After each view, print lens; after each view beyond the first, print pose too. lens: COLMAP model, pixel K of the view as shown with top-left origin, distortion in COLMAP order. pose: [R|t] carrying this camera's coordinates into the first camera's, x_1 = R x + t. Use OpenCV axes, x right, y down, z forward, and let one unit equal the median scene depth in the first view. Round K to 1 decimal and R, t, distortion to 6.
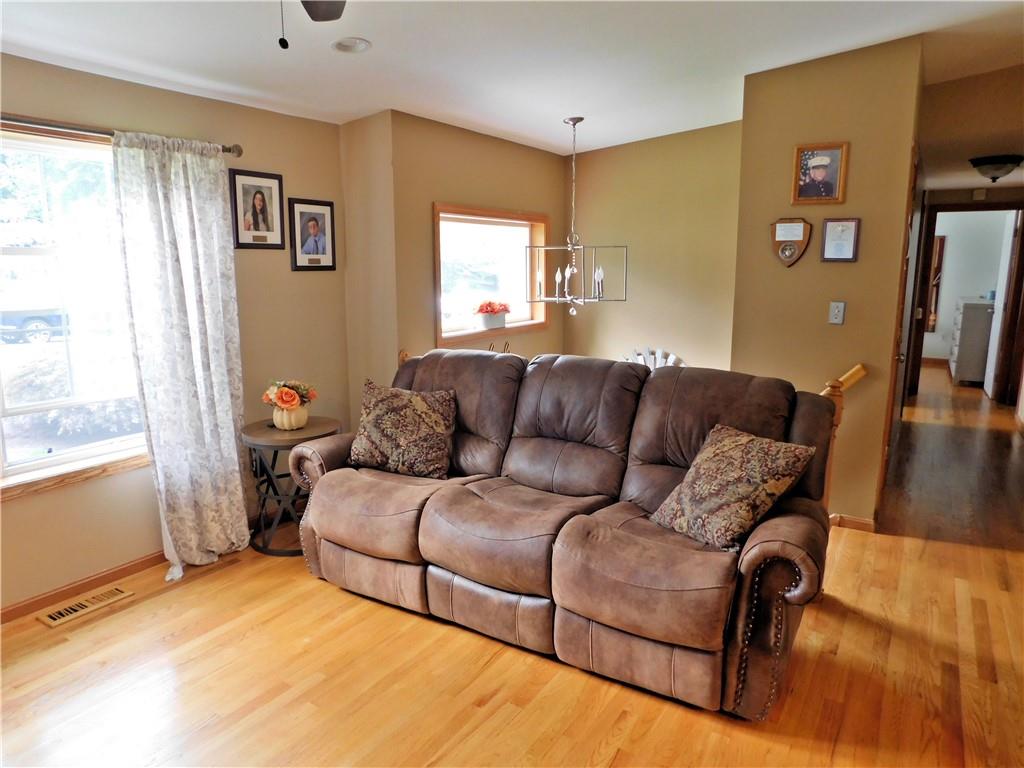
lens RADIAL K [[682.8, 0, 517.4], [0, 682.8, 387.9], [0, 0, 1]] dist [-0.059251, 0.051228]
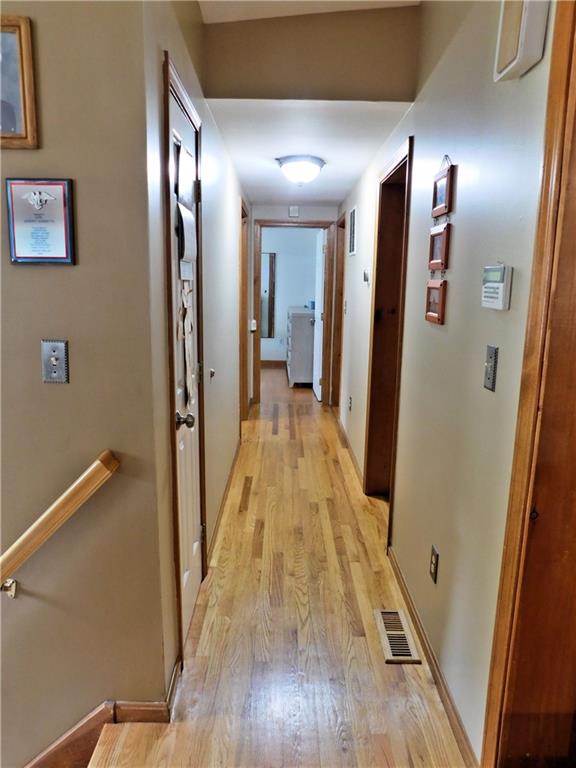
lens RADIAL K [[512.1, 0, 287.1], [0, 512.1, 381.4], [0, 0, 1]] dist [-0.059251, 0.051228]
pose [[0.851376, -0.091282, 0.516552, 0.409629], [0.081410, 0.995804, 0.041793, -0.094608], [-0.518199, 0.006471, 0.855235, 0.550475]]
